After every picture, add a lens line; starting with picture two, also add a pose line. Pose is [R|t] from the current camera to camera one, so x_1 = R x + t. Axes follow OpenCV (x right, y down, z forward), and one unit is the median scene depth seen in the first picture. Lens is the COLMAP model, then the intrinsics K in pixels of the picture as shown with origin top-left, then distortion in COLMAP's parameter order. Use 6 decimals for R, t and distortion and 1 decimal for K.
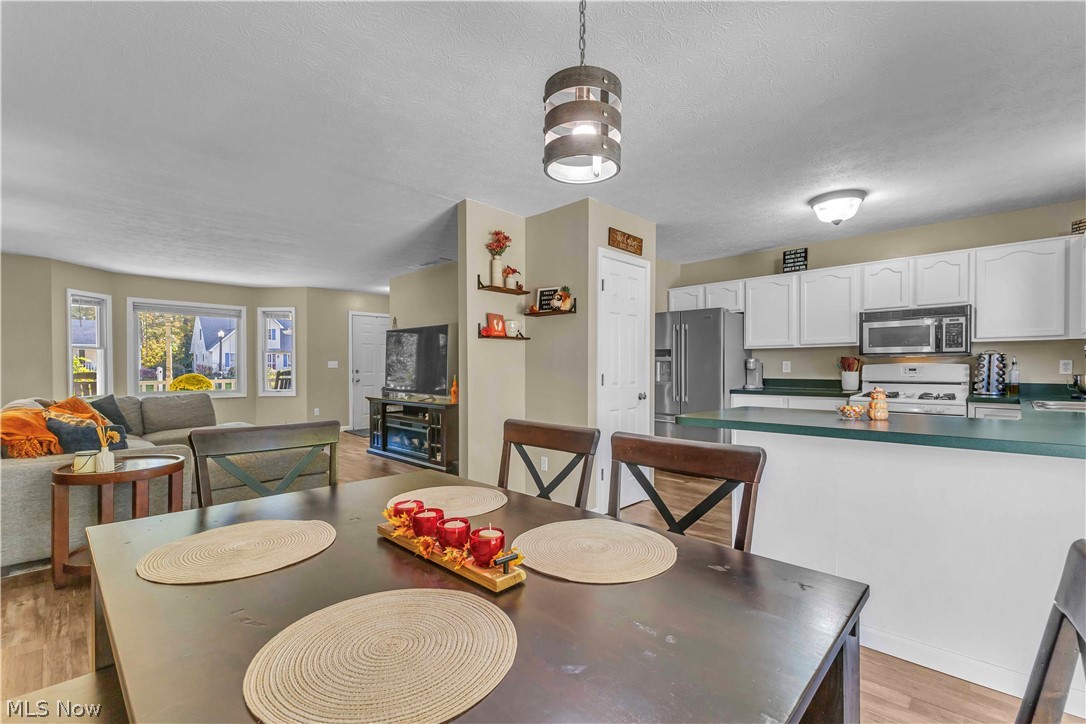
lens RADIAL K [[469.7, 0, 536.4], [0, 469.7, 368.4], [0, 0, 1]] dist [0.008220, 0.000158]
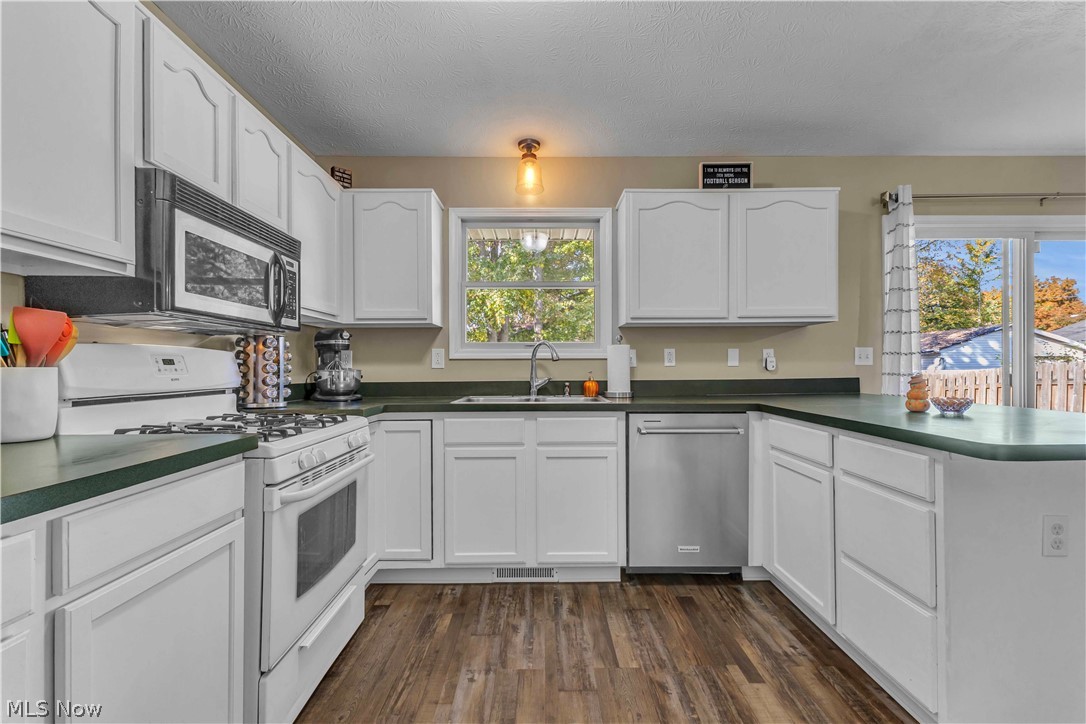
lens RADIAL K [[469.7, 0, 543.9], [0, 469.7, 367.0], [0, 0, 1]] dist [0.008220, 0.000158]
pose [[-0.695476, 0.010308, 0.718476, 0.279078], [0.015038, 0.999887, 0.000211, 0.010385], [-0.718392, 0.010951, -0.695552, 0.968808]]
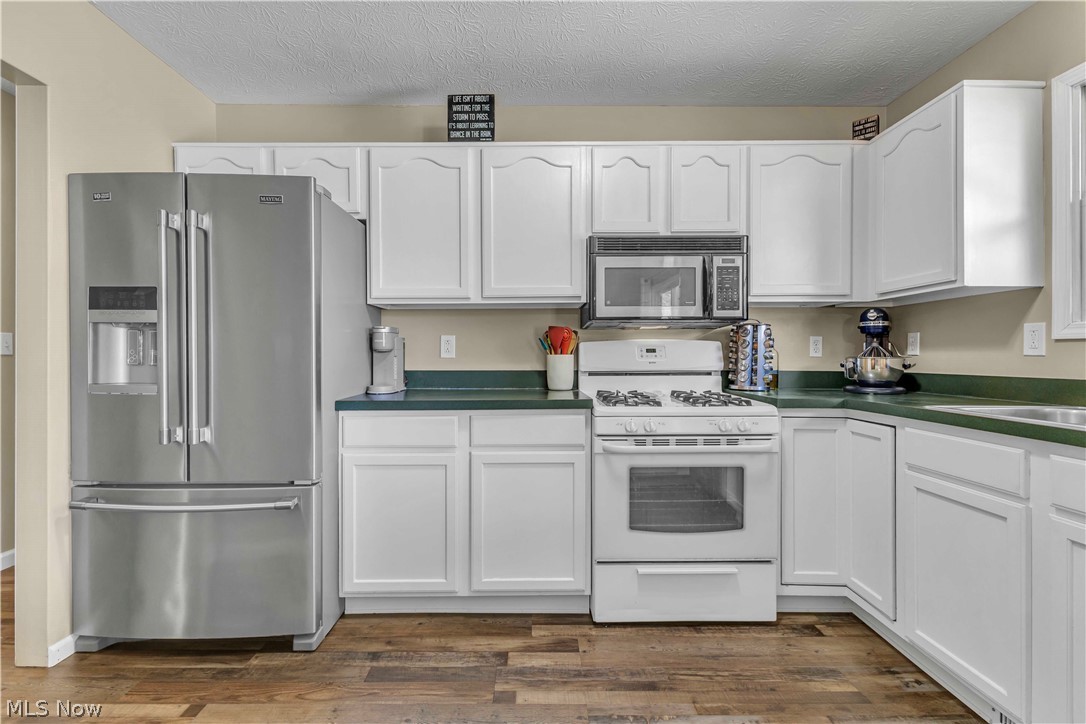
lens RADIAL K [[469.7, 0, 522.3], [0, 469.7, 362.1], [0, 0, 1]] dist [0.008220, 0.000158]
pose [[0.721487, -0.004629, 0.692412, 0.267372], [0.003576, 0.999989, 0.002960, 0.013170], [-0.692419, 0.000340, 0.721496, 0.643717]]
